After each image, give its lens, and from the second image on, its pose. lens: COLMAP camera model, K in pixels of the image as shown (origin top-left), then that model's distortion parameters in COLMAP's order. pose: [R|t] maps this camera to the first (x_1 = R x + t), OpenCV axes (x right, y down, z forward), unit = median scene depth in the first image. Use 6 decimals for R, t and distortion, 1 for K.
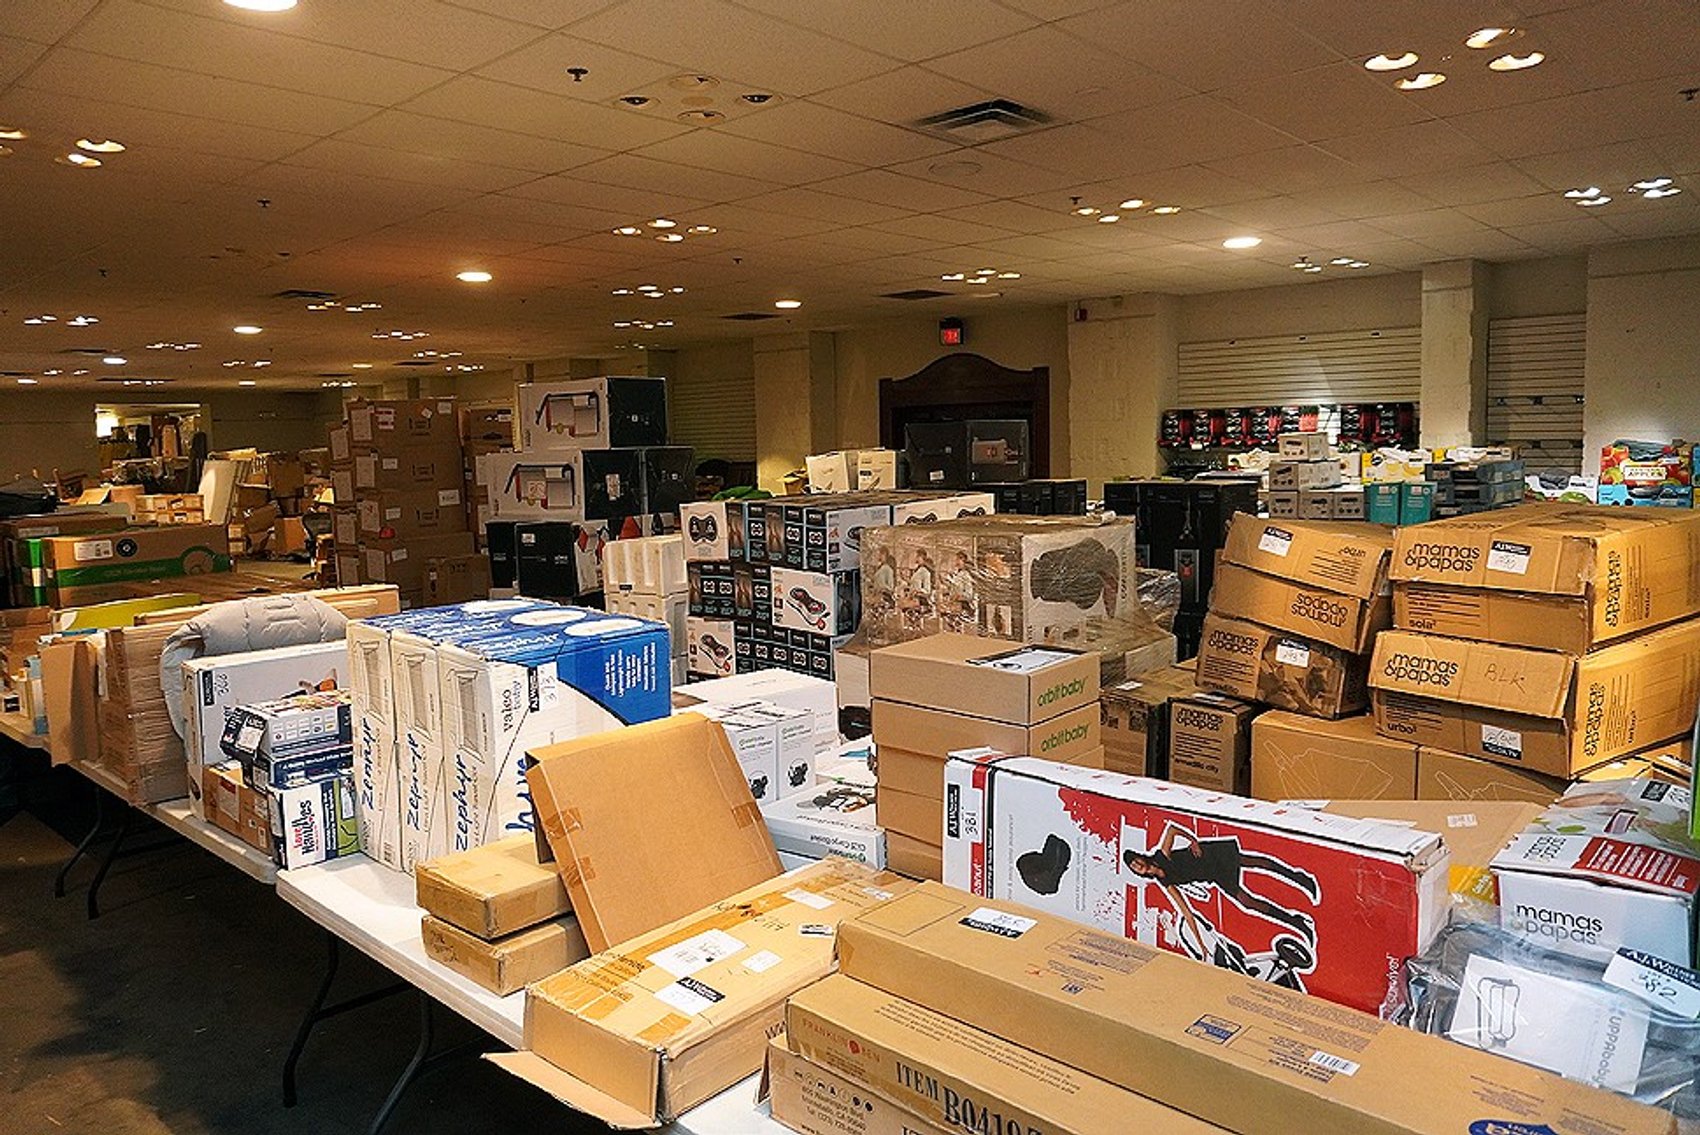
lens RADIAL K [[1208.2, 0, 851.7], [0, 1208.2, 633.9], [0, 0, 1]] dist [-0.062706, 0.037514]
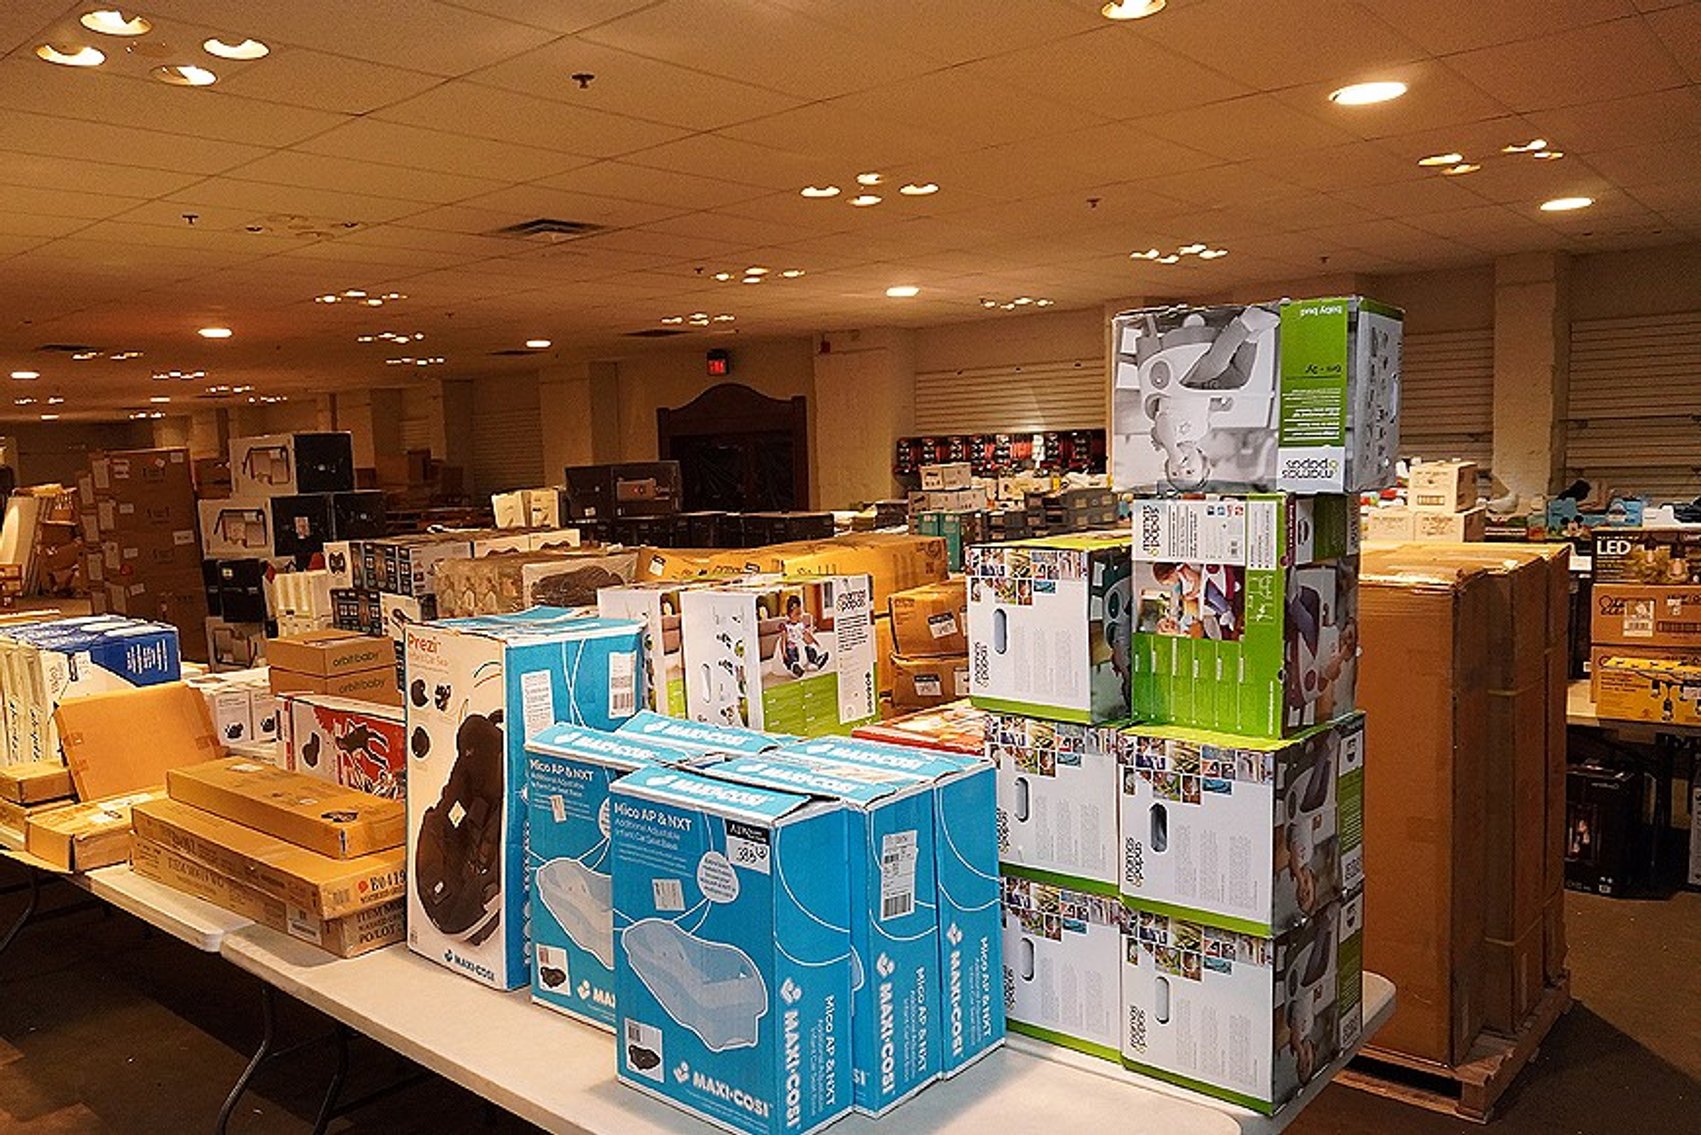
lens RADIAL K [[1347.5, 0, 802.1], [0, 1347.5, 697.7], [0, 0, 1]] dist [-0.049389, 0.014456]
pose [[0.999654, -0.019193, 0.017966, 0.251584], [0.018824, 0.999613, 0.020503, 0.024802], [-0.018353, -0.020157, 0.999628, -0.300382]]
